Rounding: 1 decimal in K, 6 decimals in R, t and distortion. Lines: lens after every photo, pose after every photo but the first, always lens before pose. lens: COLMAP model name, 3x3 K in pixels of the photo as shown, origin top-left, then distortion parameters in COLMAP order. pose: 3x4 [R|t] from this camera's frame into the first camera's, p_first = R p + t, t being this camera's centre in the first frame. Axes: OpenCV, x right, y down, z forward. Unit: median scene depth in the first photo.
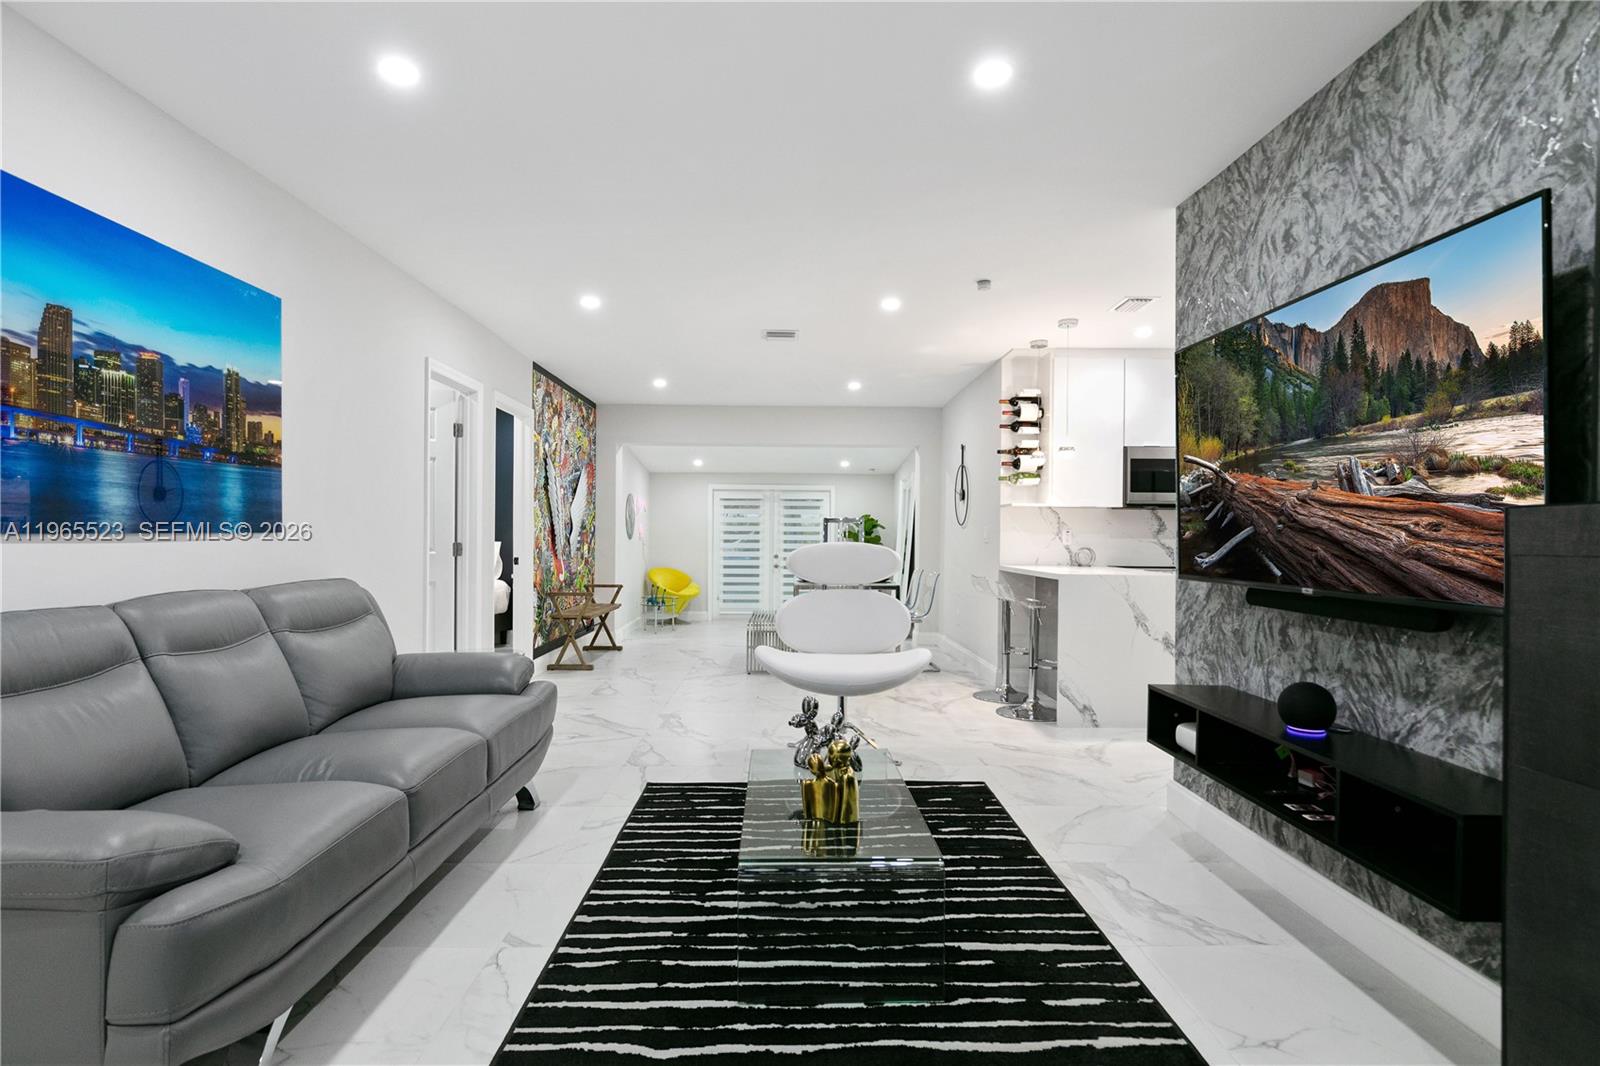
lens RADIAL K [[837.0, 0, 796.3], [0, 837.0, 537.0], [0, 0, 1]] dist [-0.004171, 0.001526]
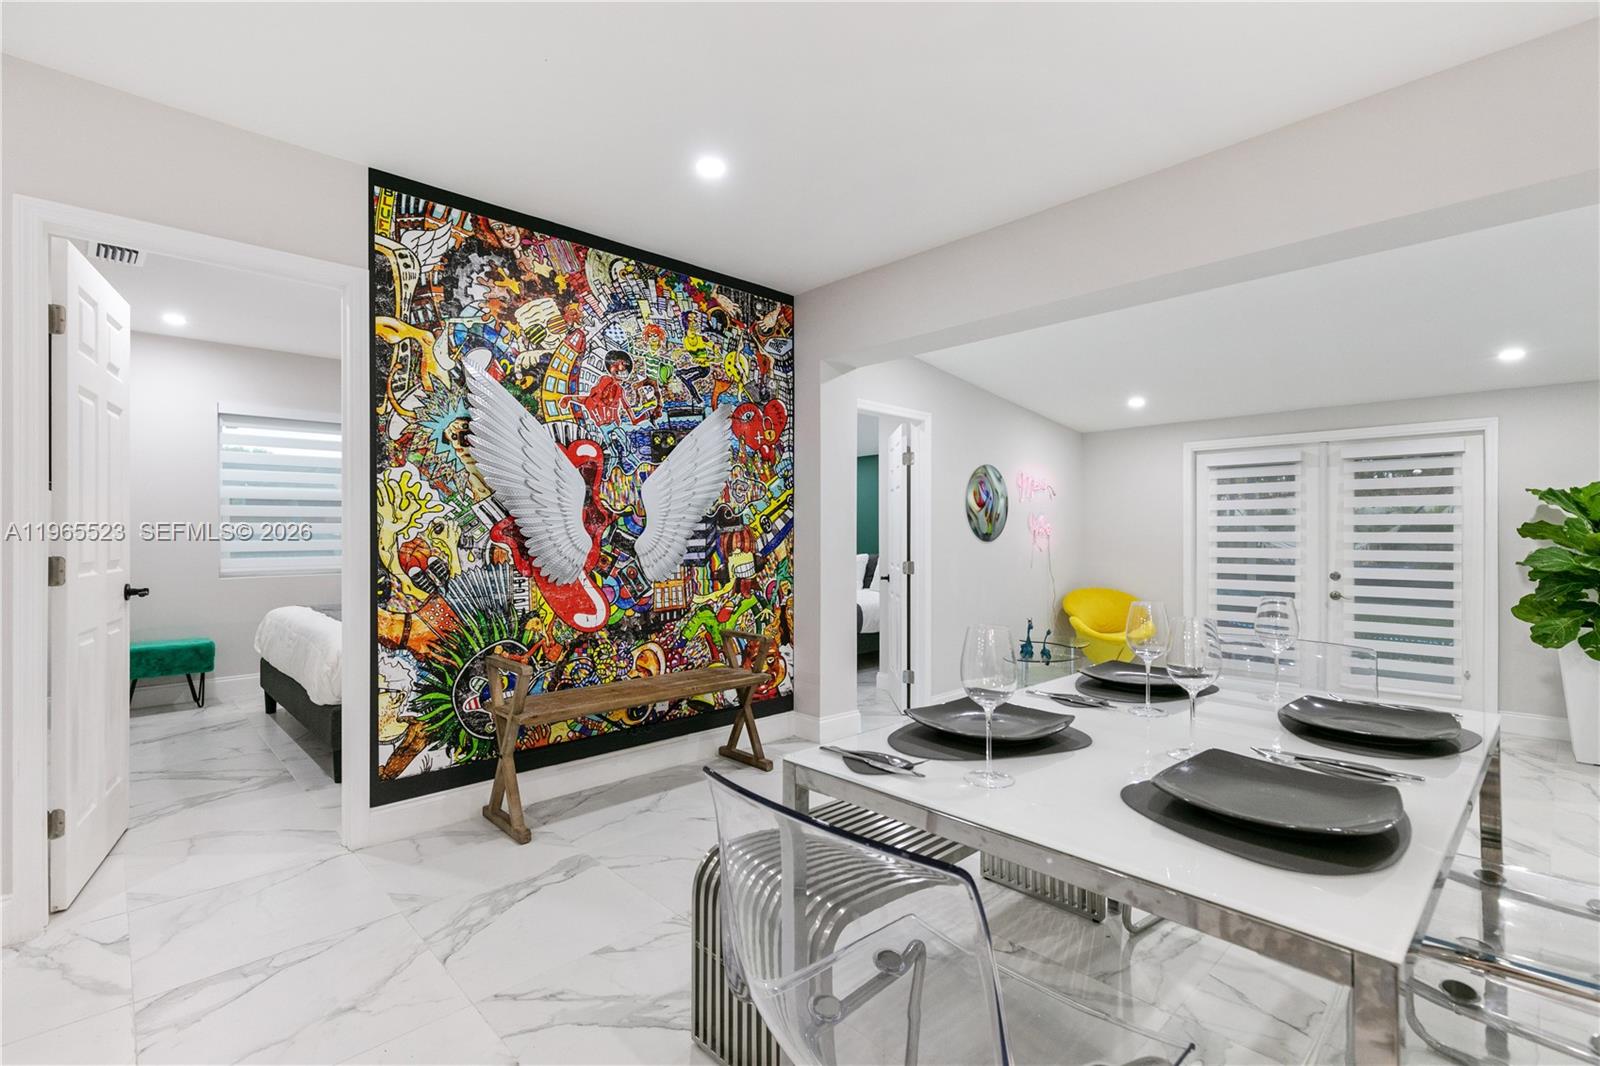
lens RADIAL K [[735.7, 0, 808.1], [0, 735.7, 527.4], [0, 0, 1]] dist [0.011738, 0.000704]
pose [[0.683258, -0.013623, -0.730050, 0.336519], [0.004836, 0.999888, -0.014132, -0.002942], [0.730161, 0.006125, 0.683248, 1.964570]]
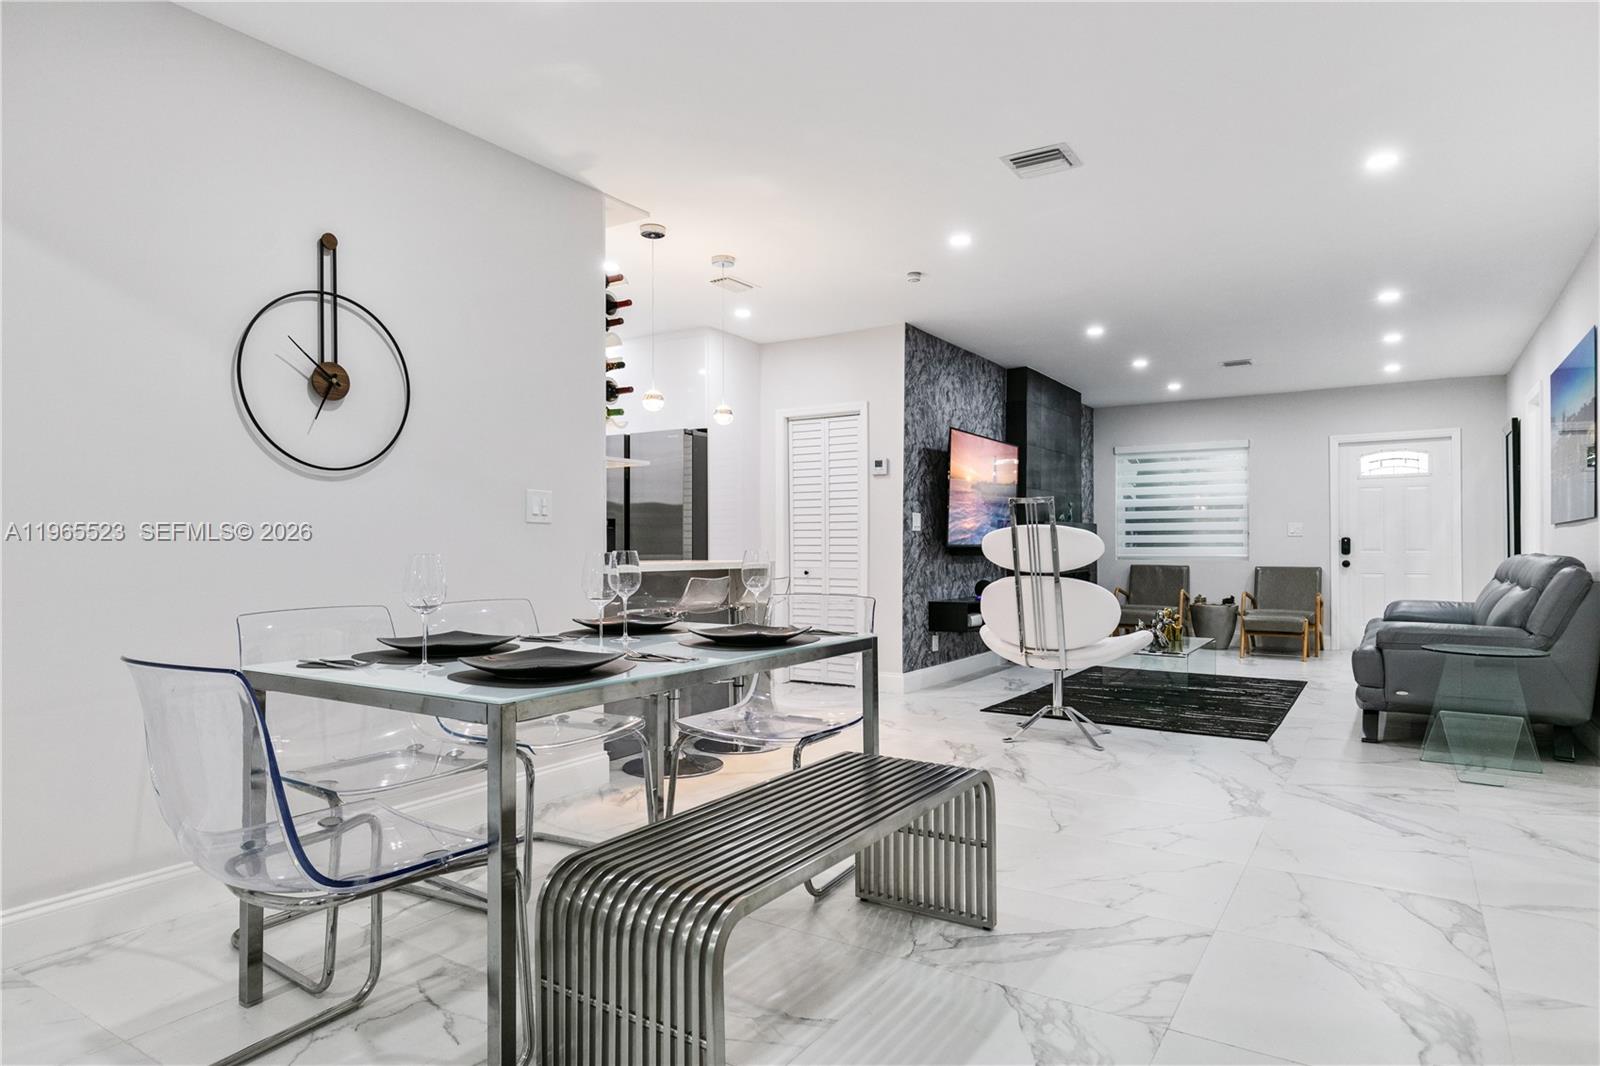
lens RADIAL K [[918.7, 0, 803.6], [0, 918.7, 536.9], [0, 0, 1]] dist [-0.000192, -0.004961]
pose [[-0.832349, -0.001720, 0.554249, -0.440741], [-0.003179, 0.999994, -0.001672, 0.033595], [-0.554242, -0.003154, -0.832349, 3.049826]]
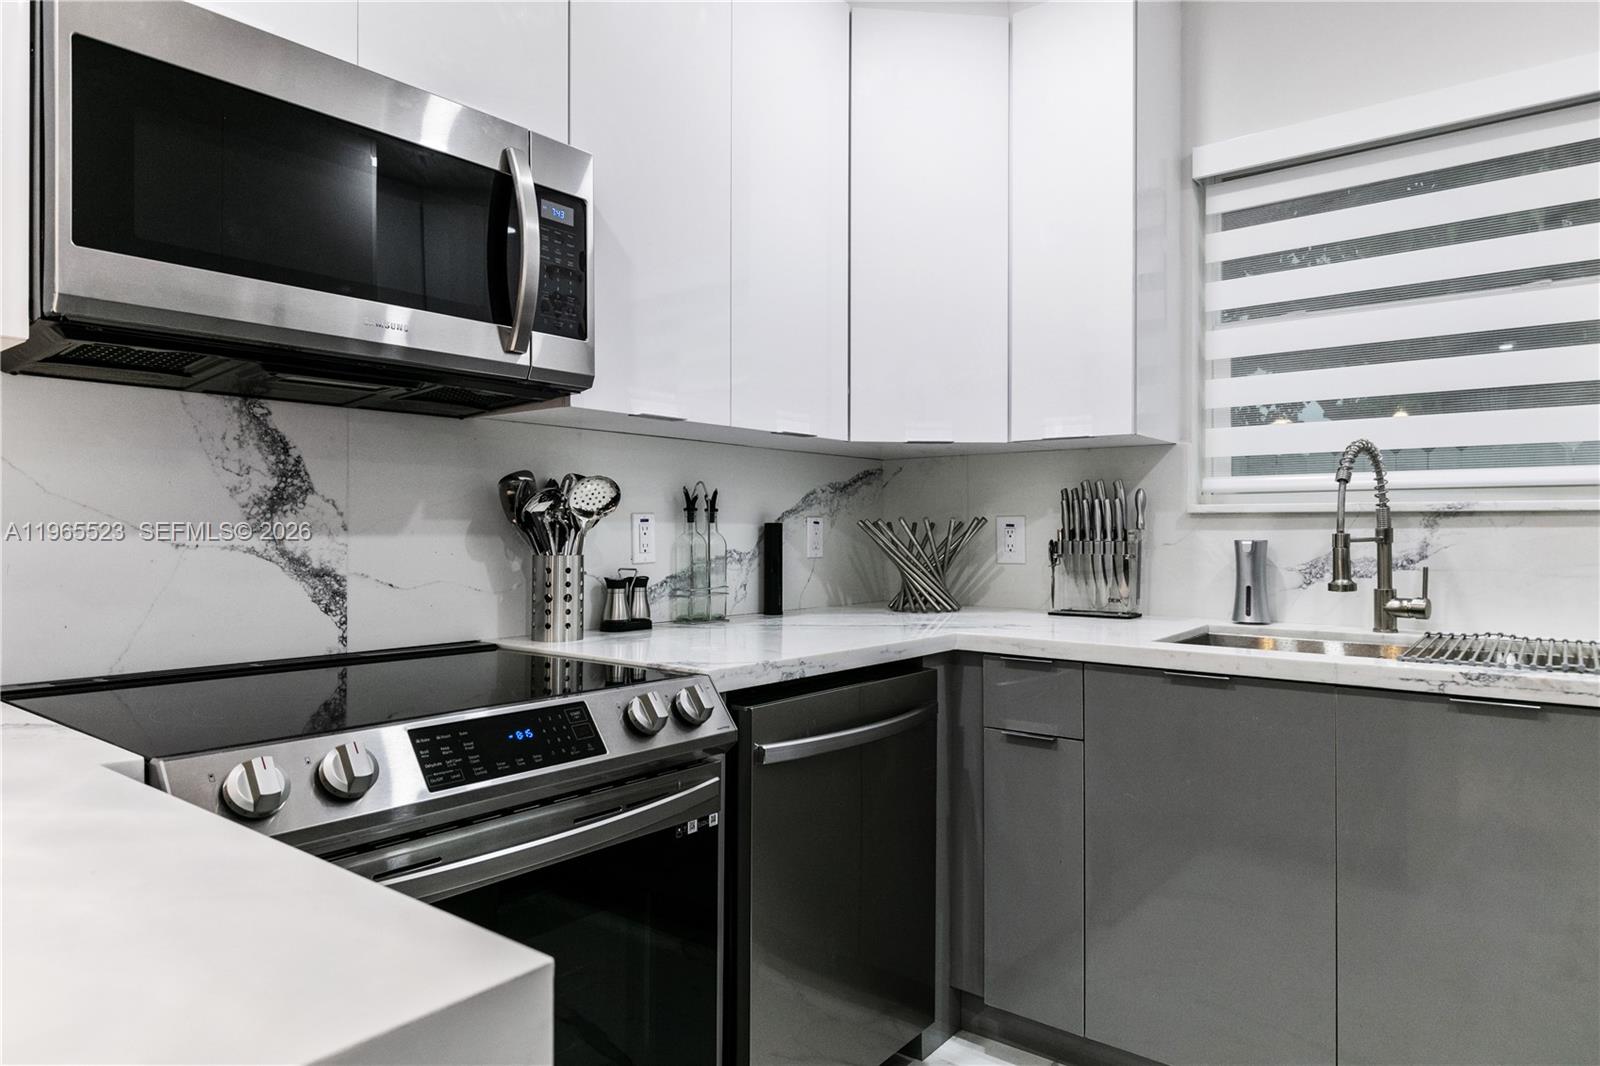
lens RADIAL K [[983.4, 0, 794.2], [0, 983.4, 533.2], [0, 0, 1]] dist [0.001105, 0.001758]
pose [[0.652068, -0.007263, 0.758125, 0.693439], [0.003934, 0.999973, 0.006196, 0.001524], [-0.758150, -0.001058, 0.652079, 1.548524]]
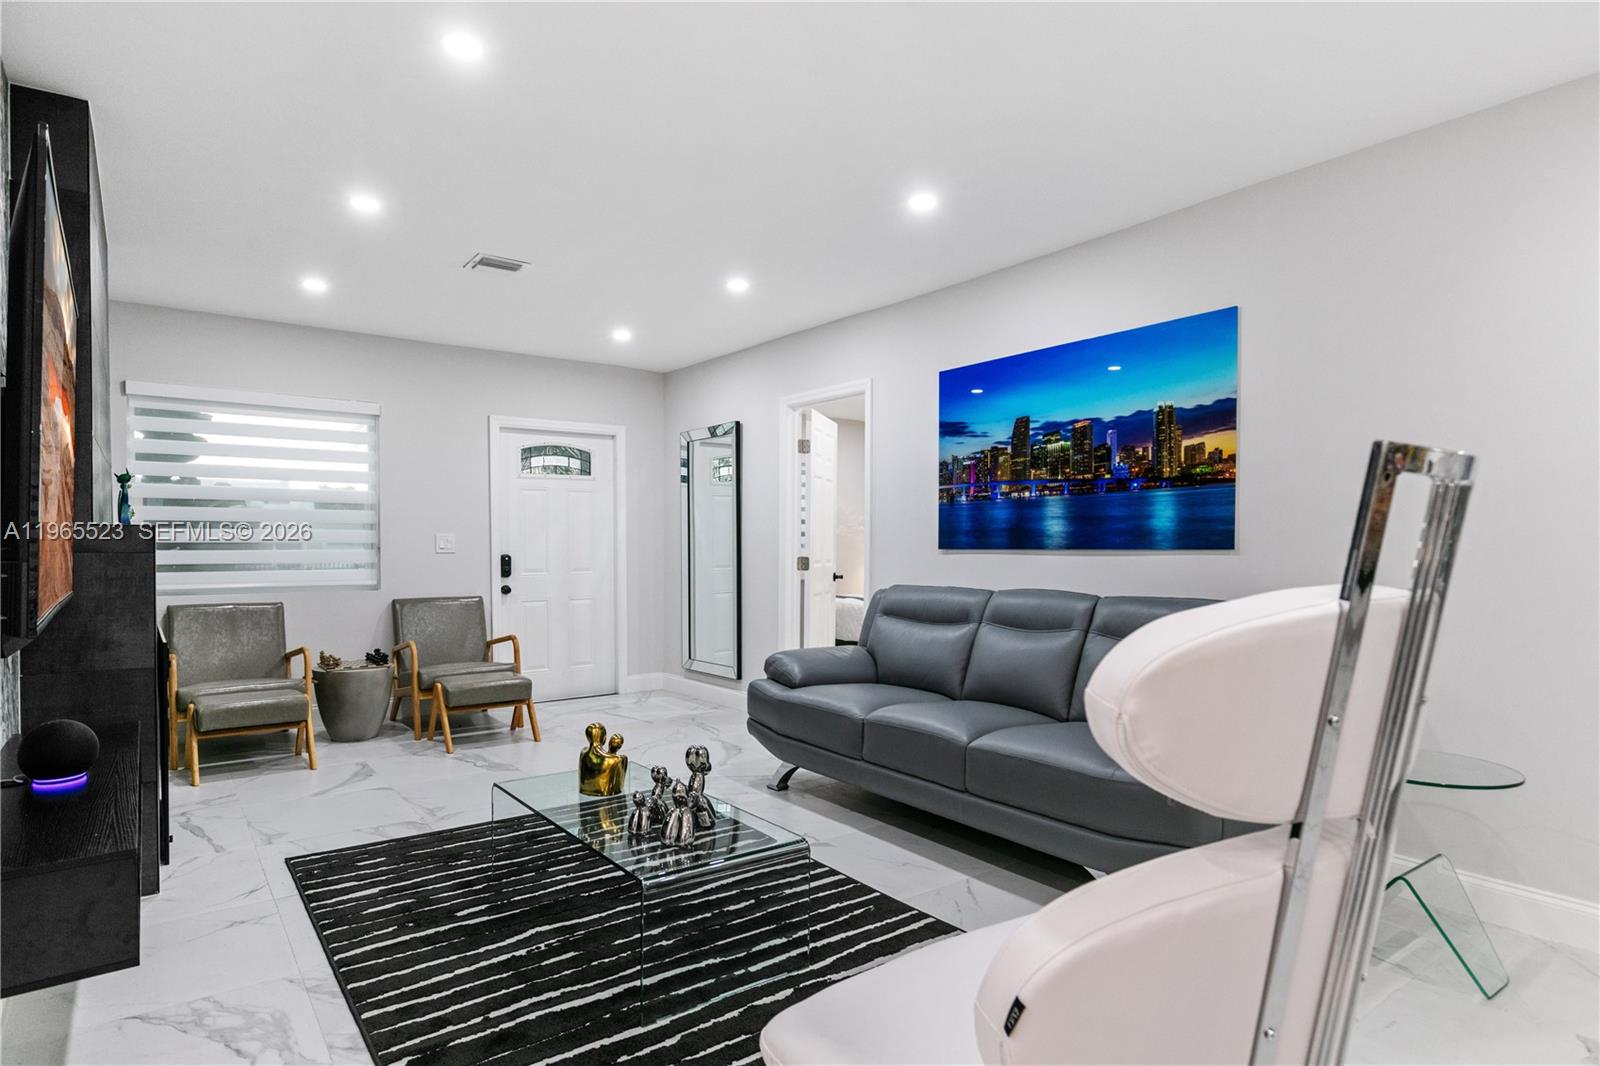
lens RADIAL K [[872.7, 0, 793.6], [0, 872.7, 543.7], [0, 0, 1]] dist [0.011725, -0.000556]
pose [[-0.810954, -0.011517, -0.584997, 0.429954], [-0.011619, 0.999926, -0.003579, -0.002528], [0.584995, 0.003895, -0.811028, 1.692812]]
